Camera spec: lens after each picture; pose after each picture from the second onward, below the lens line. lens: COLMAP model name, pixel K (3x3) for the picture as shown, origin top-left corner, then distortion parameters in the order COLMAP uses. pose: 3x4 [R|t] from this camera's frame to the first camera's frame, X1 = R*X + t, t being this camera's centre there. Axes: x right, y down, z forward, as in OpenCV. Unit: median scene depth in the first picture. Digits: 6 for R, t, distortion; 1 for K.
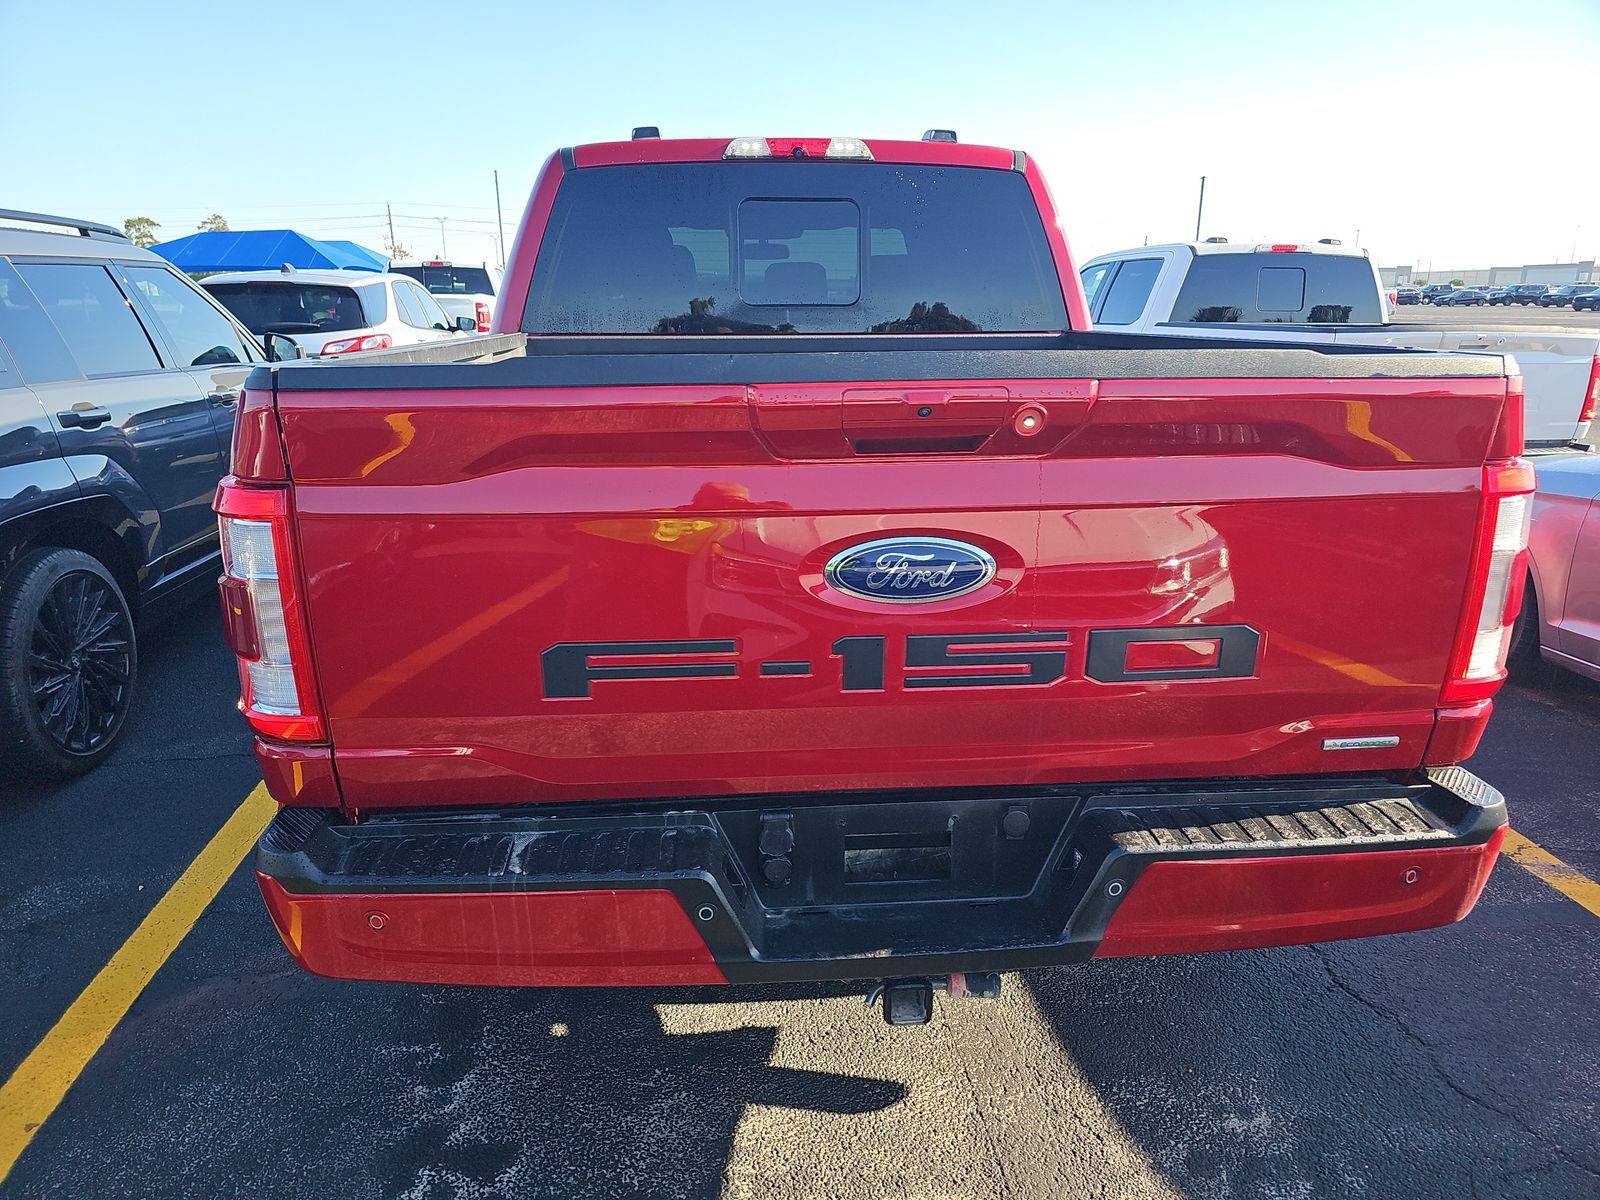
lens RADIAL K [[1067.2, 0, 788.3], [0, 1067.2, 605.4], [0, 0, 1]] dist [0.018617, -0.003460]
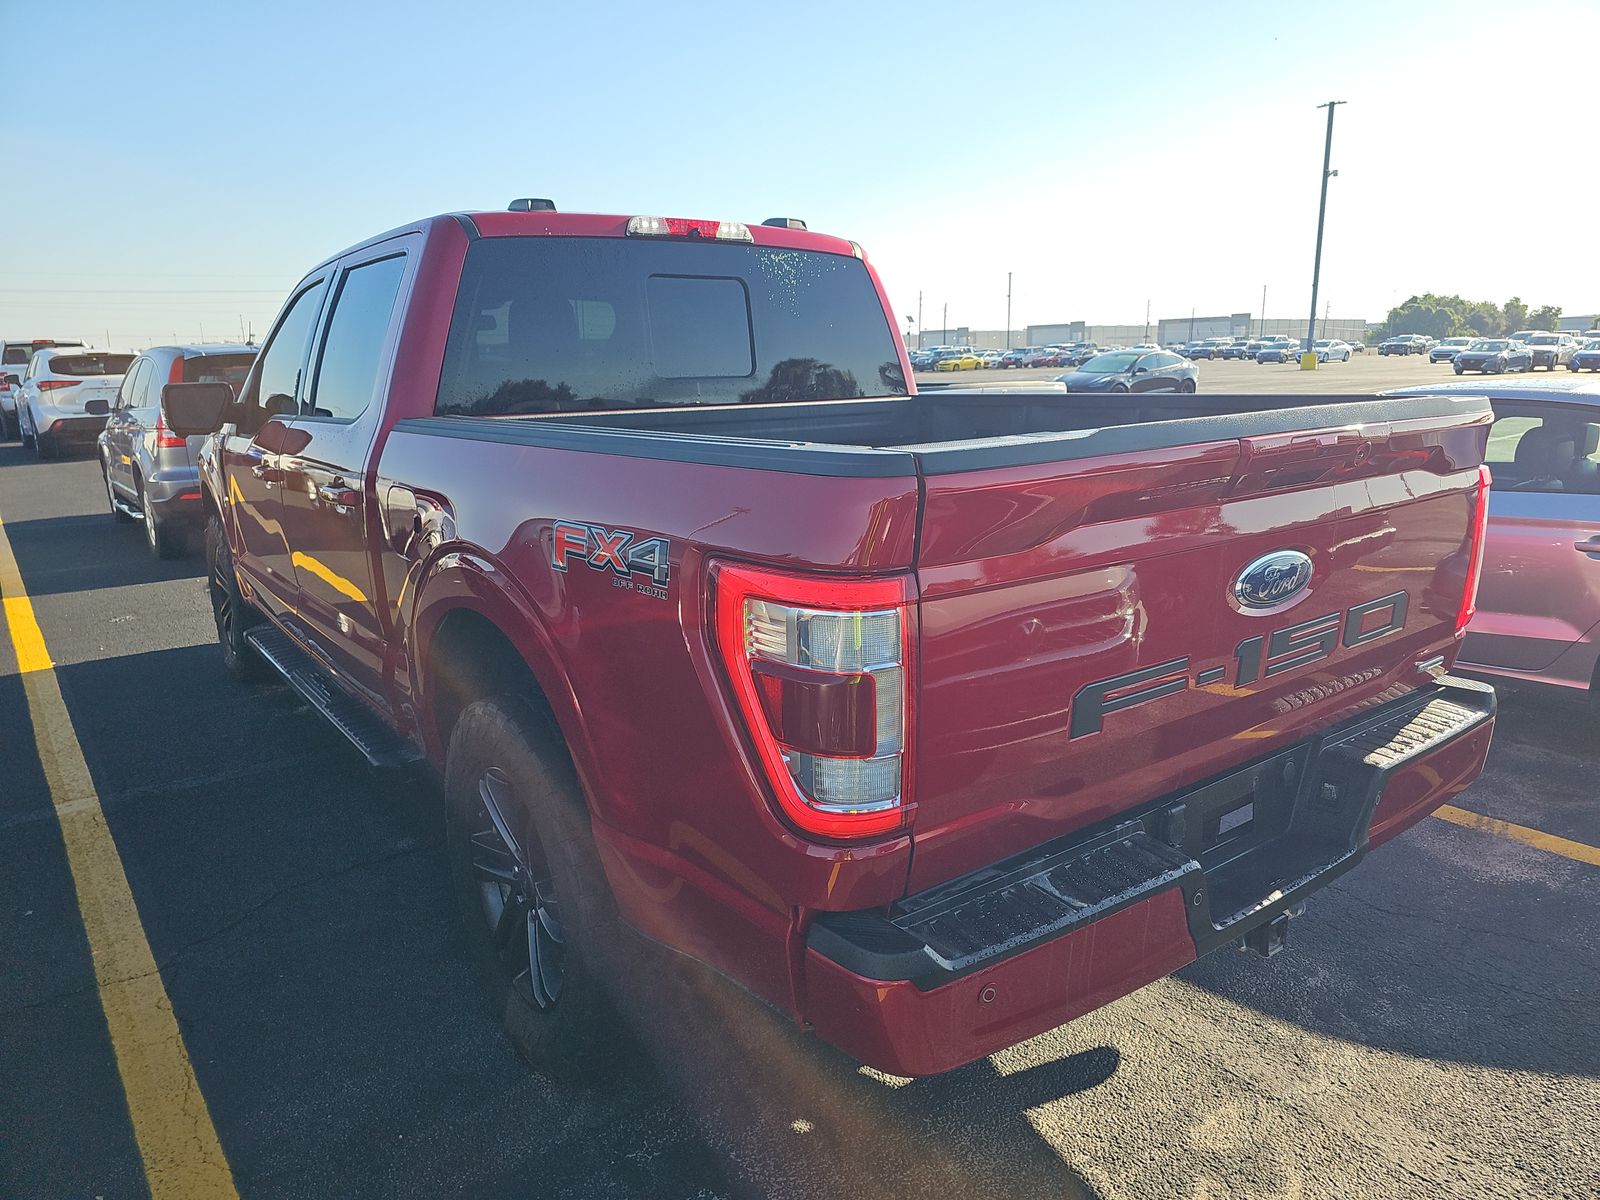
lens RADIAL K [[1067.2, 0, 802.3], [0, 1067.2, 603.2], [0, 0, 1]] dist [0.018617, -0.003460]
pose [[0.848162, -0.133145, 0.512731, -0.477821], [0.166895, 0.985770, -0.020096, -0.032430], [-0.502759, 0.102617, 0.858314, 0.097599]]
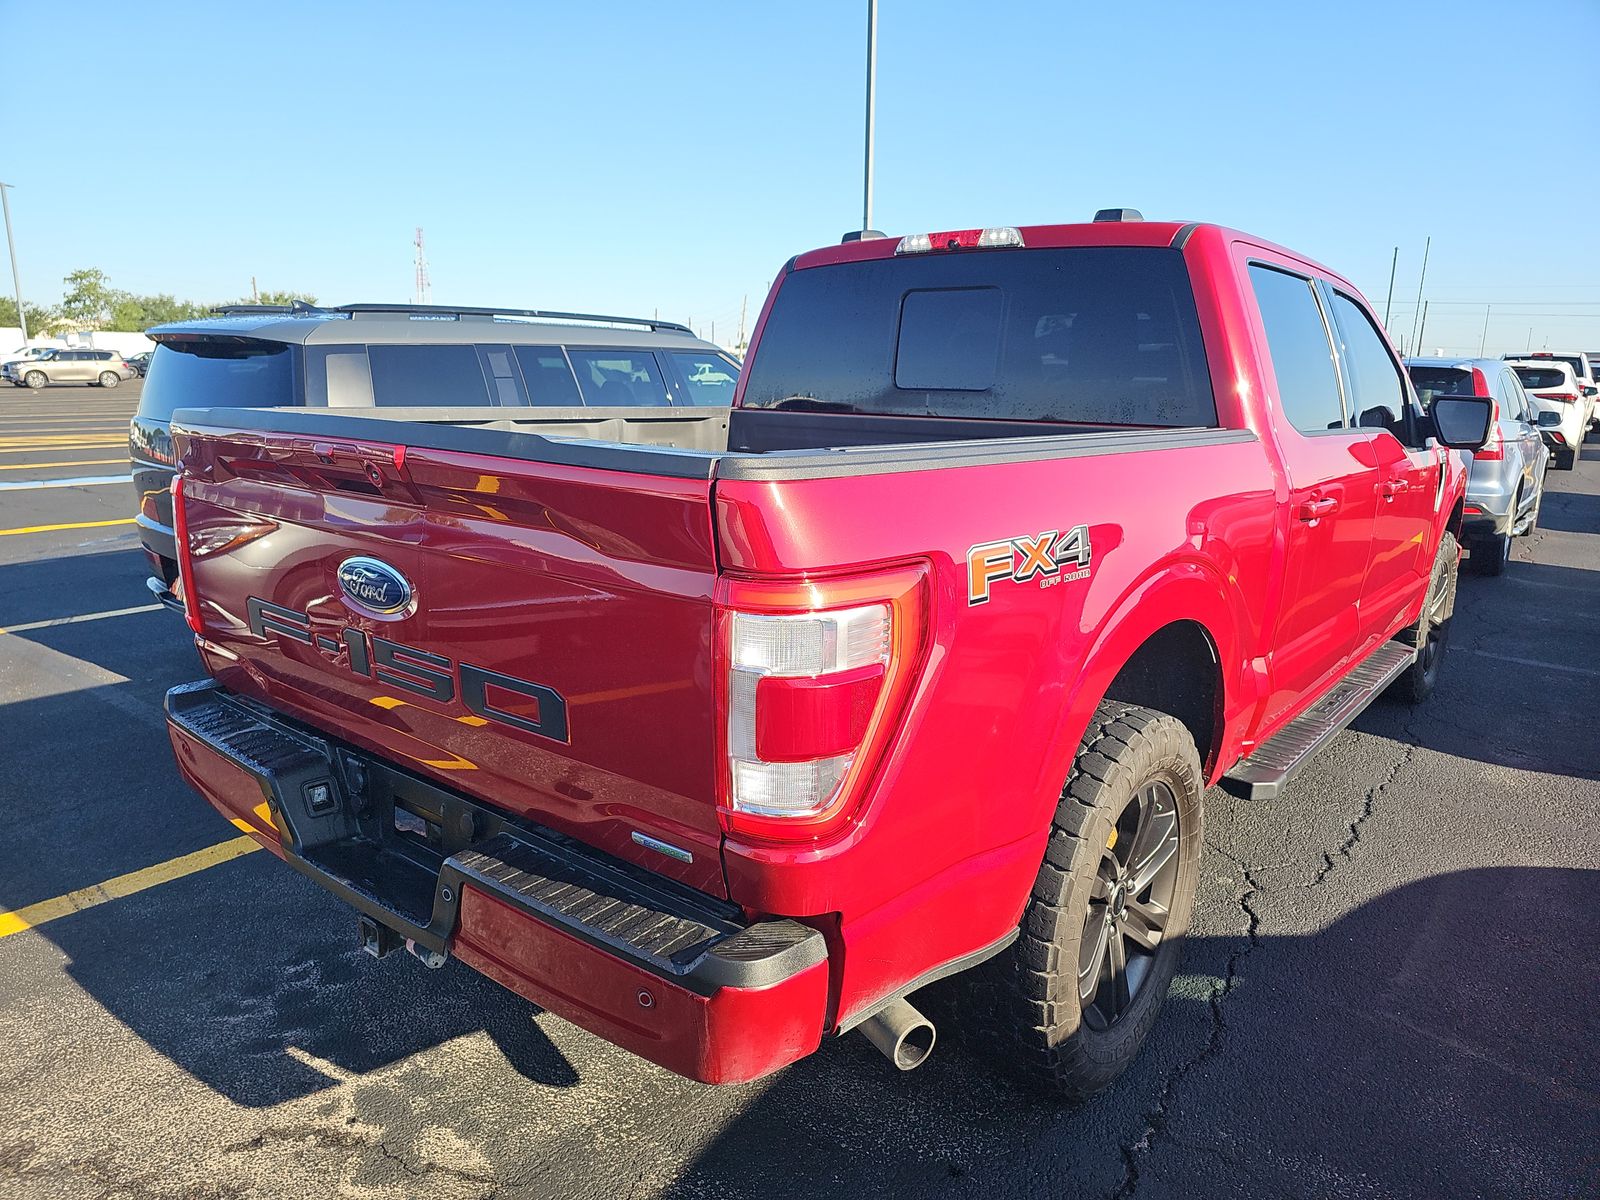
lens RADIAL K [[1067.2, 0, 782.9], [0, 1067.2, 595.2], [0, 0, 1]] dist [0.018617, -0.003460]
pose [[0.715574, 0.156700, -0.680734, 0.645262], [-0.209485, 0.977800, 0.004876, -0.062936], [0.666386, 0.139114, 0.732514, 0.180789]]
